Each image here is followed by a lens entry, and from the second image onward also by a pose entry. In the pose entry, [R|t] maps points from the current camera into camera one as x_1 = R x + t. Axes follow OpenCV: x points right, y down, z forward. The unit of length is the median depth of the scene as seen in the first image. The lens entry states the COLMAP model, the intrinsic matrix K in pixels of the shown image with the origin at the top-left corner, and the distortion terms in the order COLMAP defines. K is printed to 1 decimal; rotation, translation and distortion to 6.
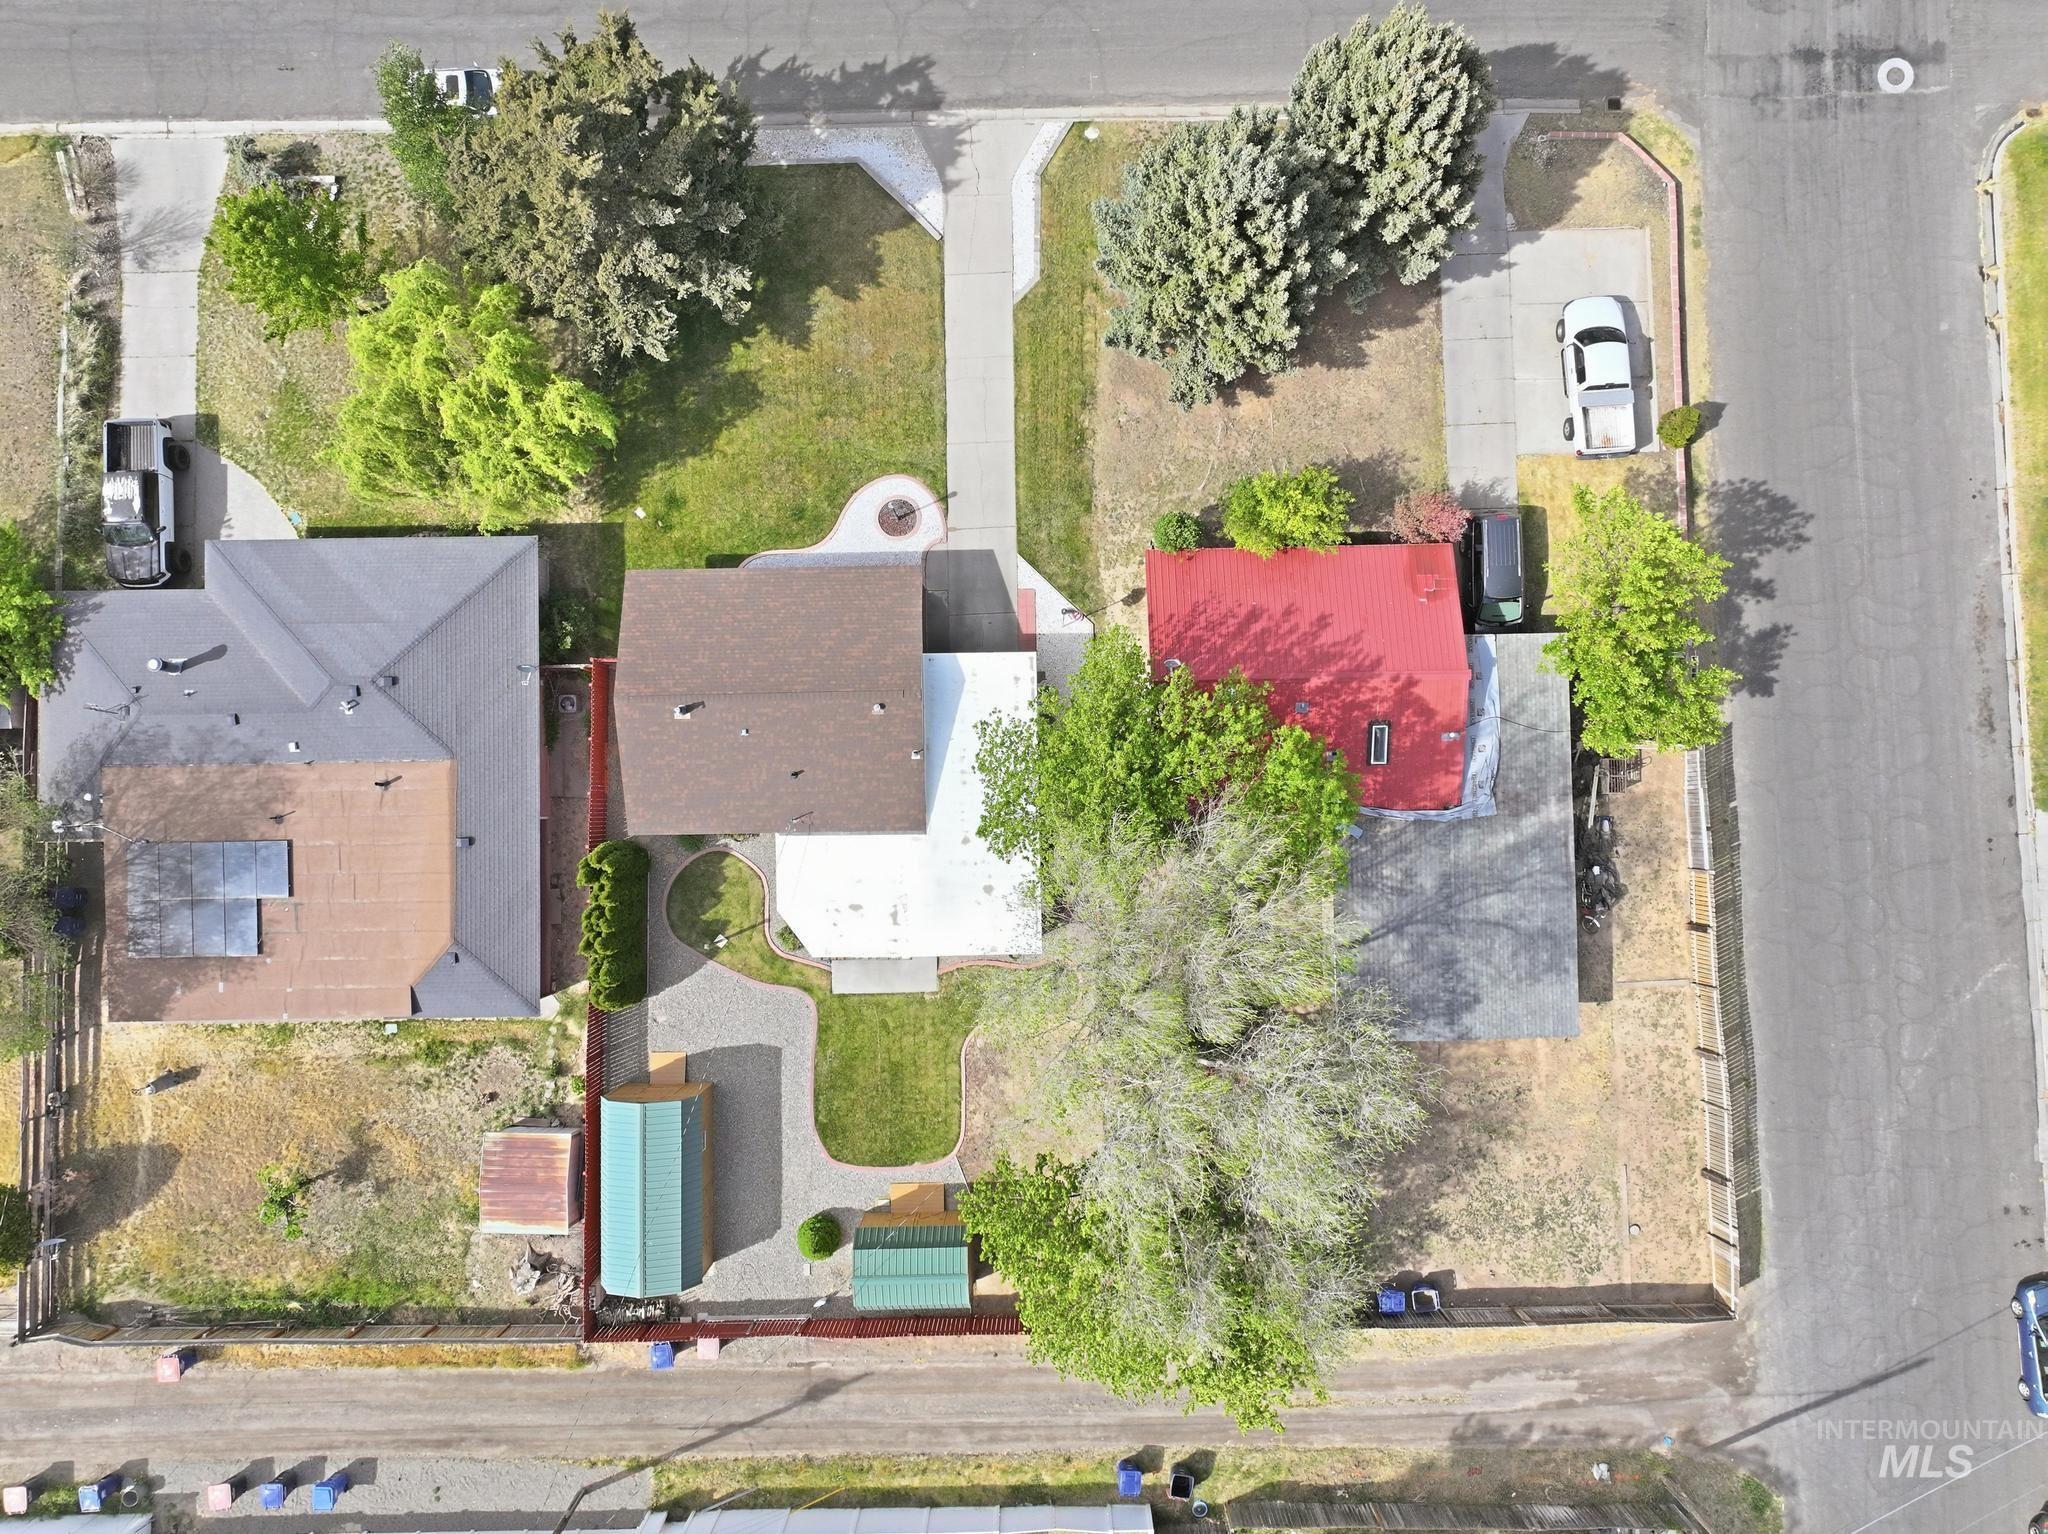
lens RADIAL K [[1437.5, 0, 1034.8], [0, 1437.5, 745.4], [0, 0, 1]] dist [0.005372, 0.004585]
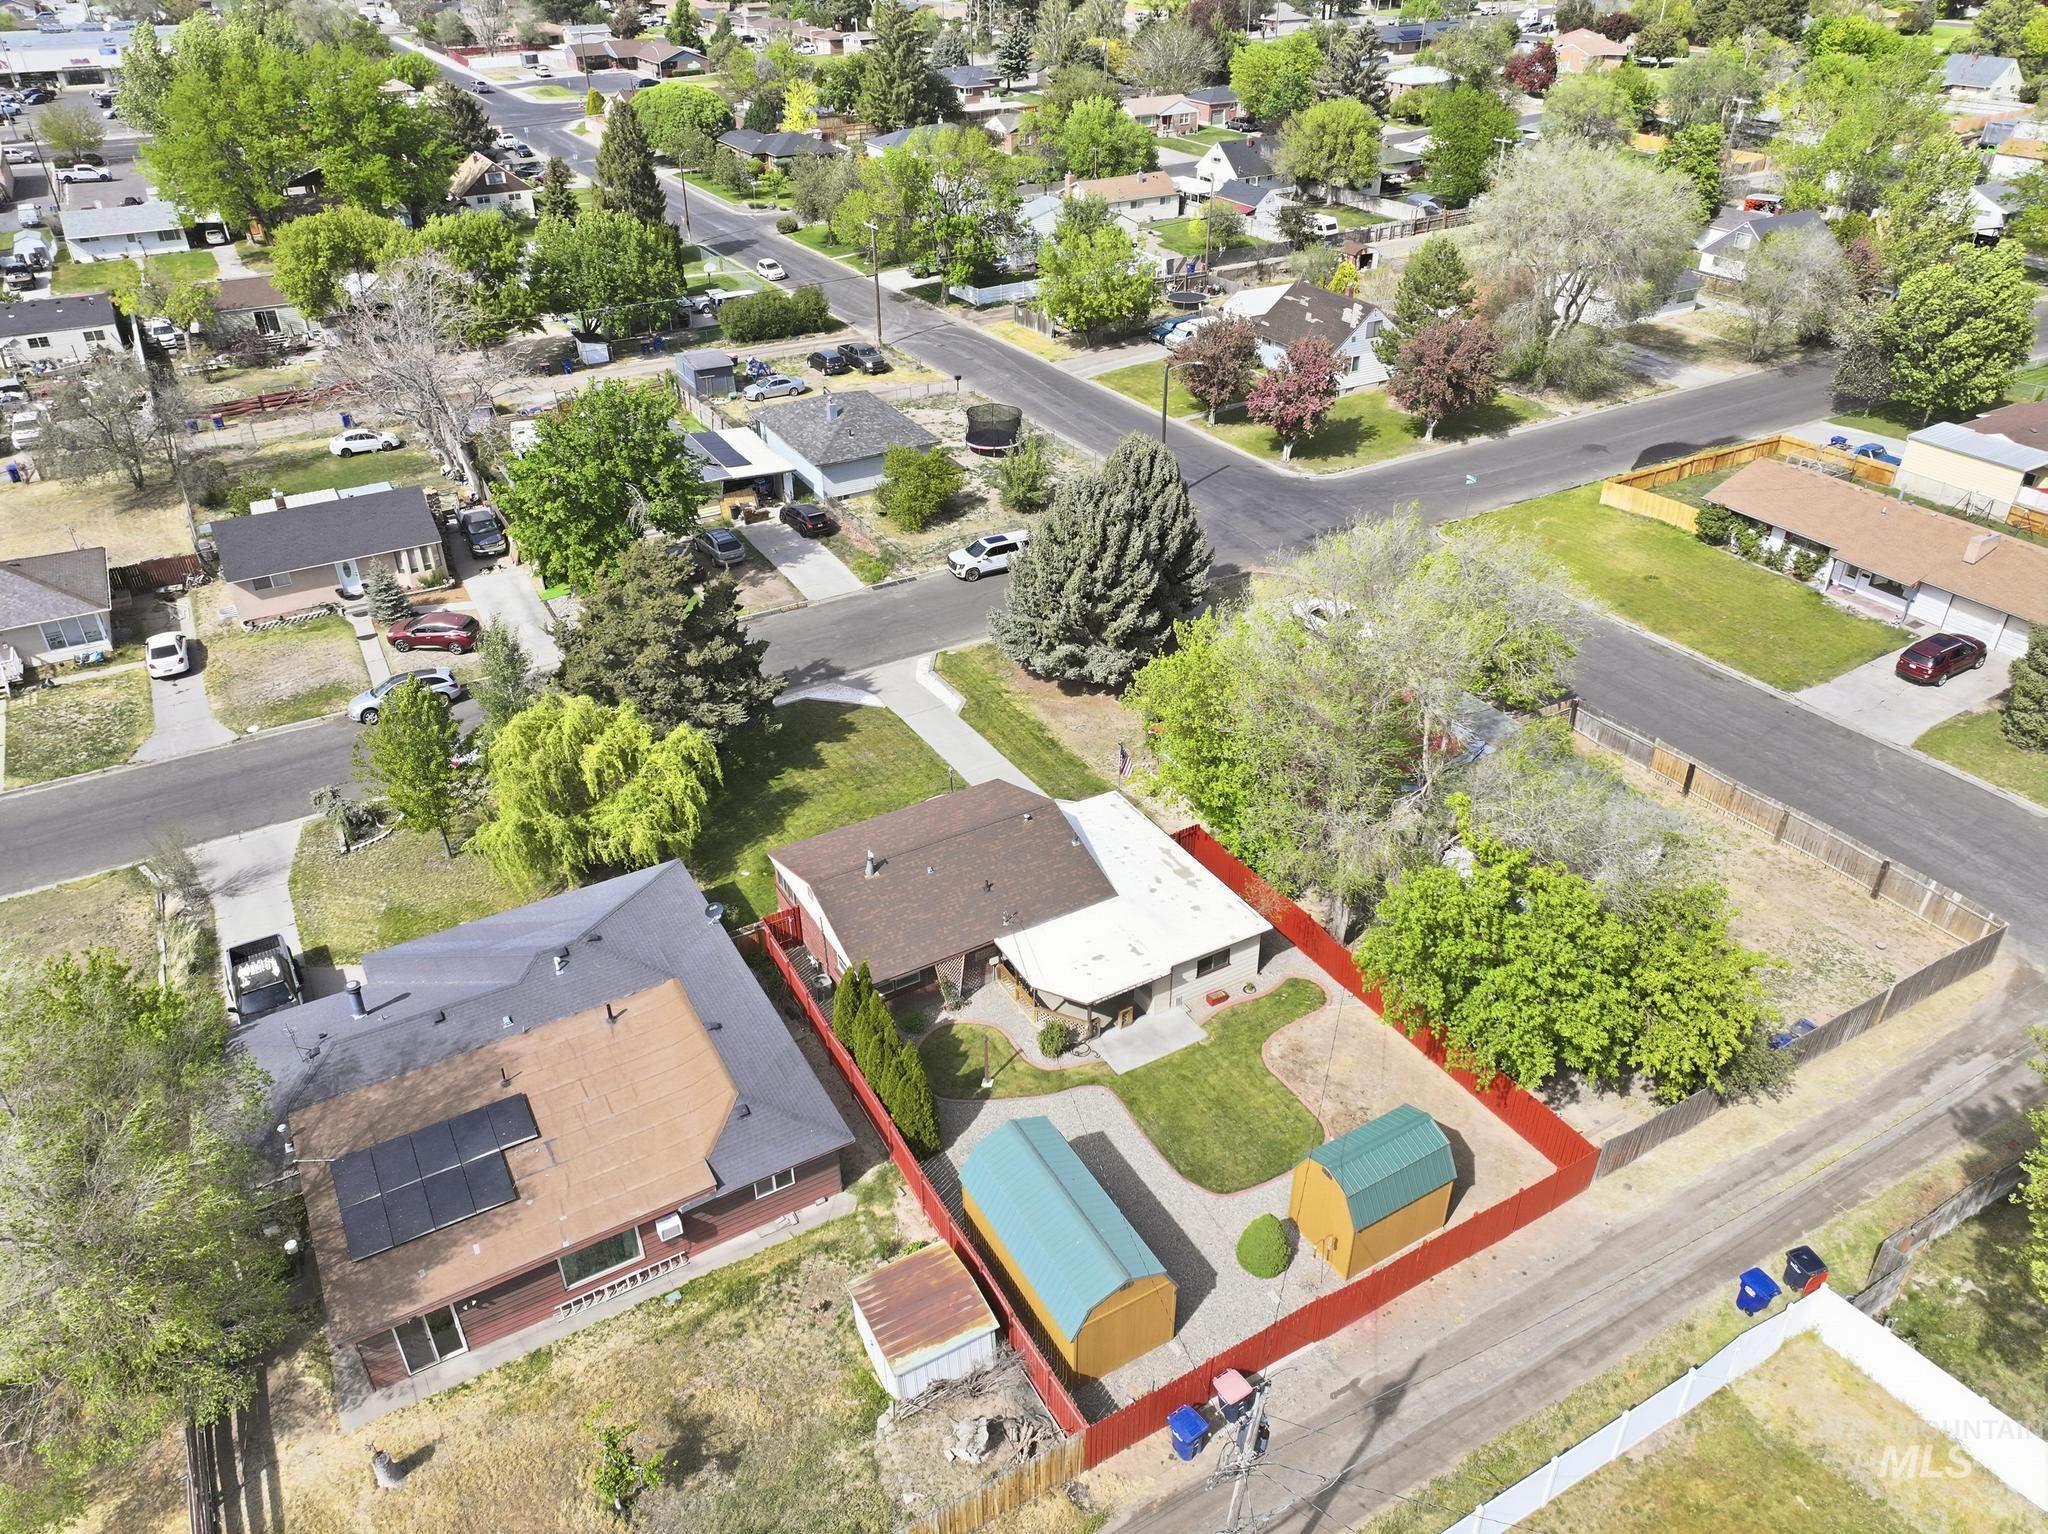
lens RADIAL K [[1433.4, 0, 1031.1], [0, 1433.4, 762.7], [0, 0, 1]] dist [-0.002309, 0.020323]
pose [[0.874438, -0.257142, 0.411383, -0.534487], [0.484858, 0.491975, -0.723100, 0.737173], [-0.016451, 0.831769, 0.554879, 0.313315]]
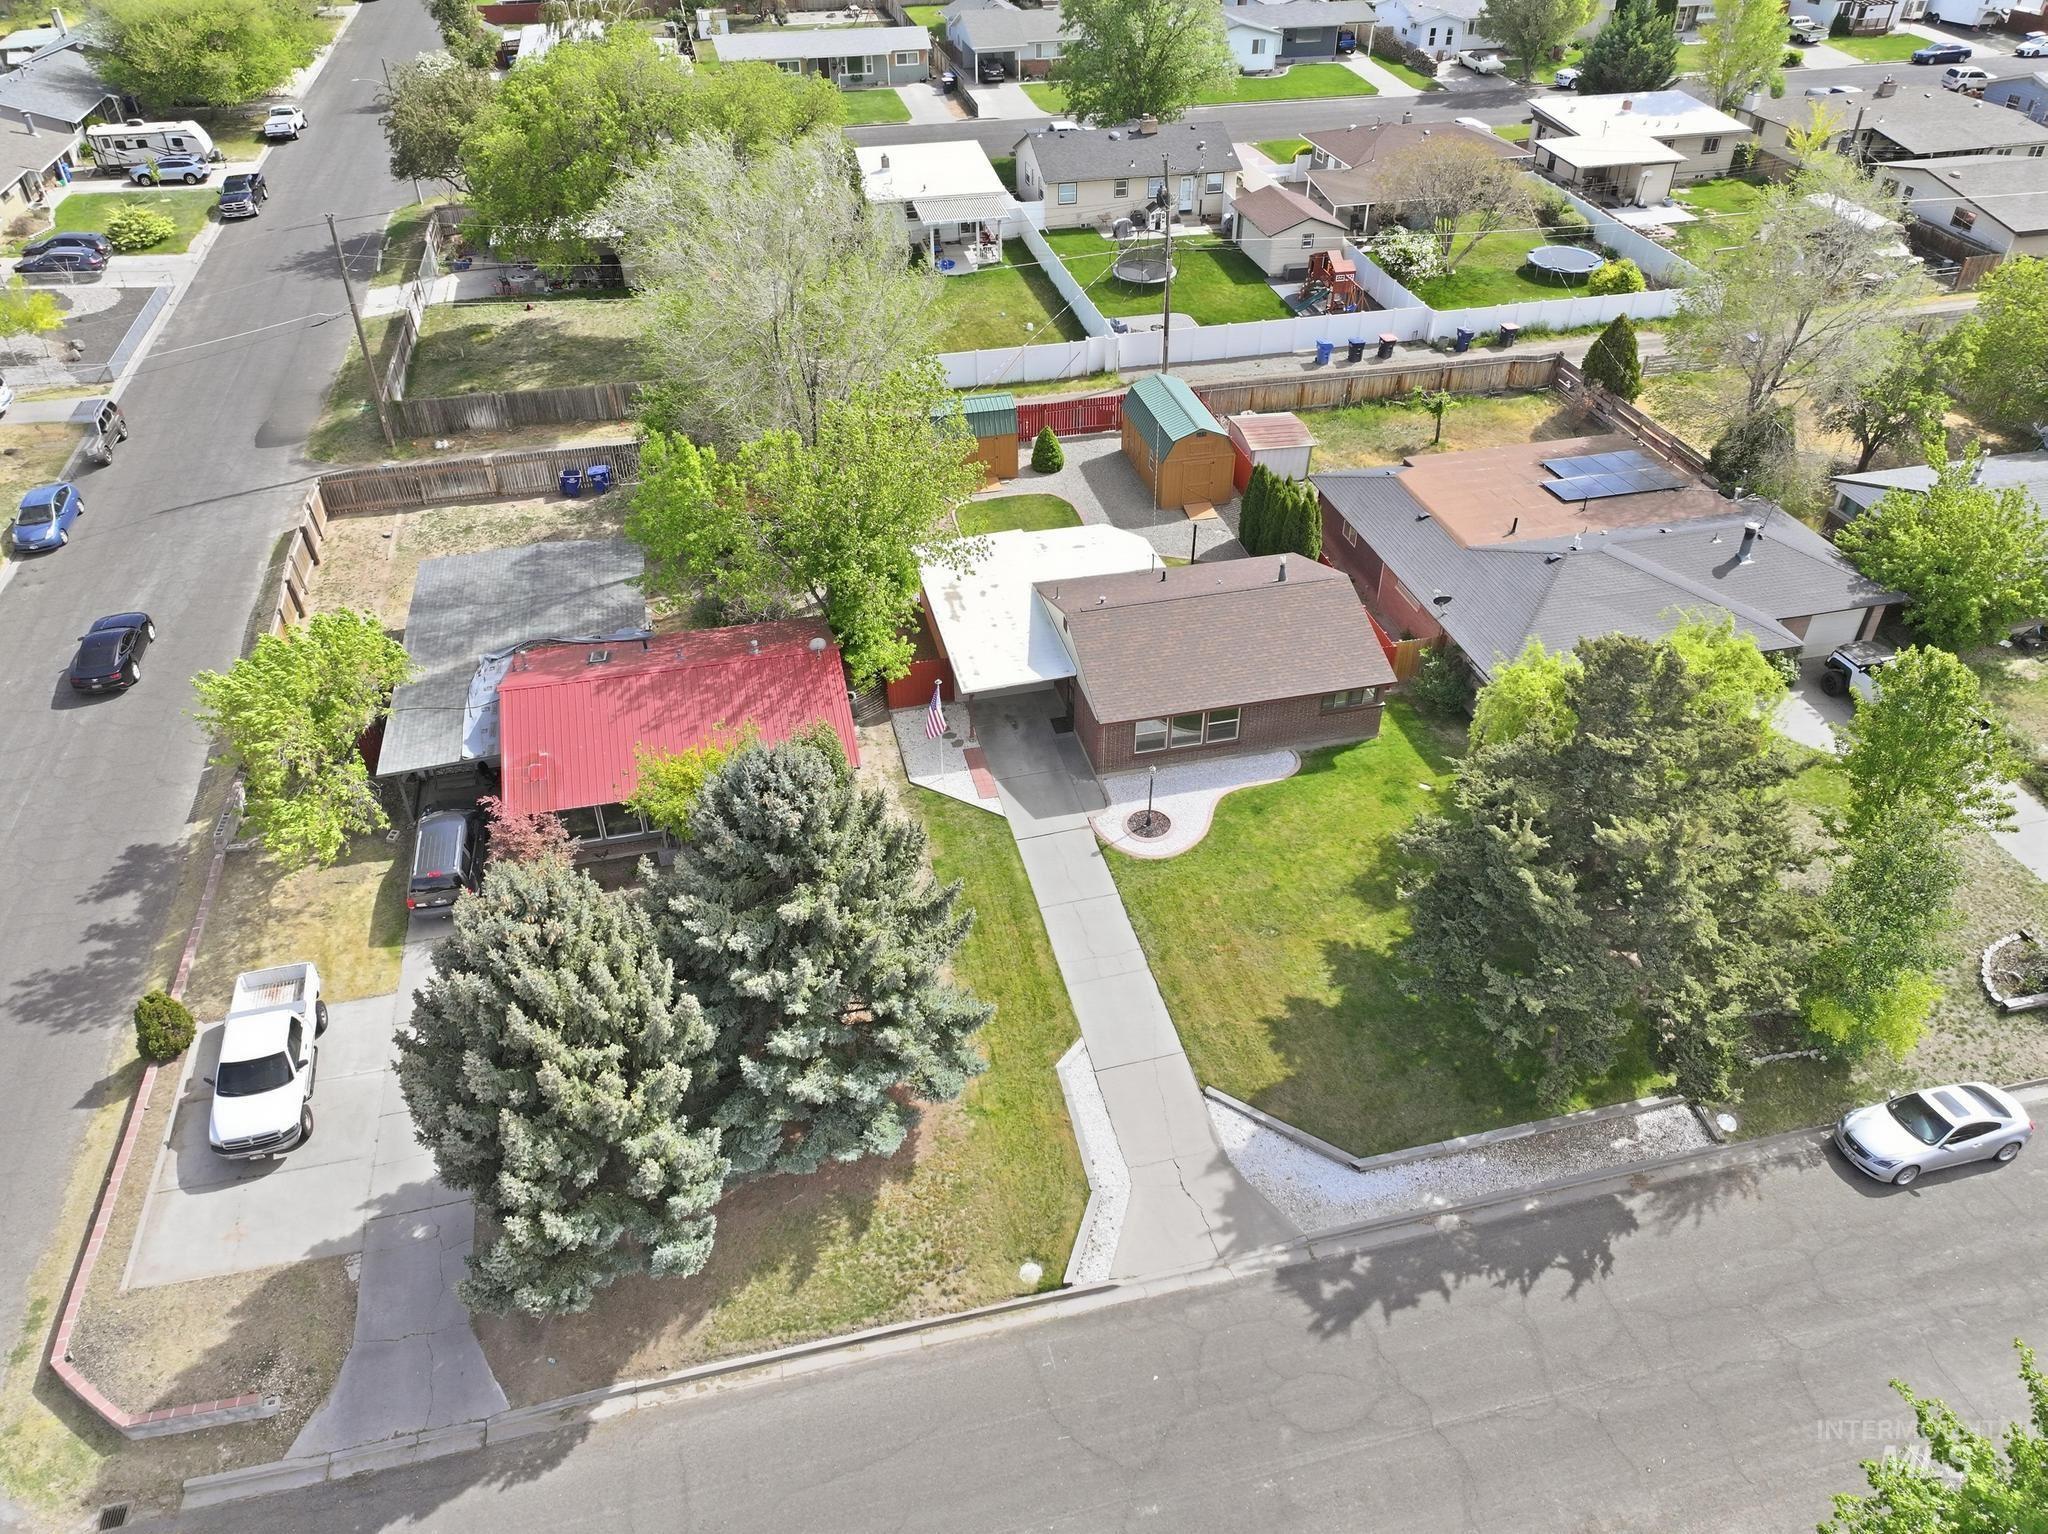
lens RADIAL K [[1433.4, 0, 1031.1], [0, 1433.4, 762.7], [0, 0, 1]] dist [-0.002309, 0.020323]
pose [[-0.976154, 0.136930, -0.168443, 0.120973], [-0.216493, -0.557143, 0.801700, -0.849328], [0.015929, 0.819049, 0.573502, 0.482285]]
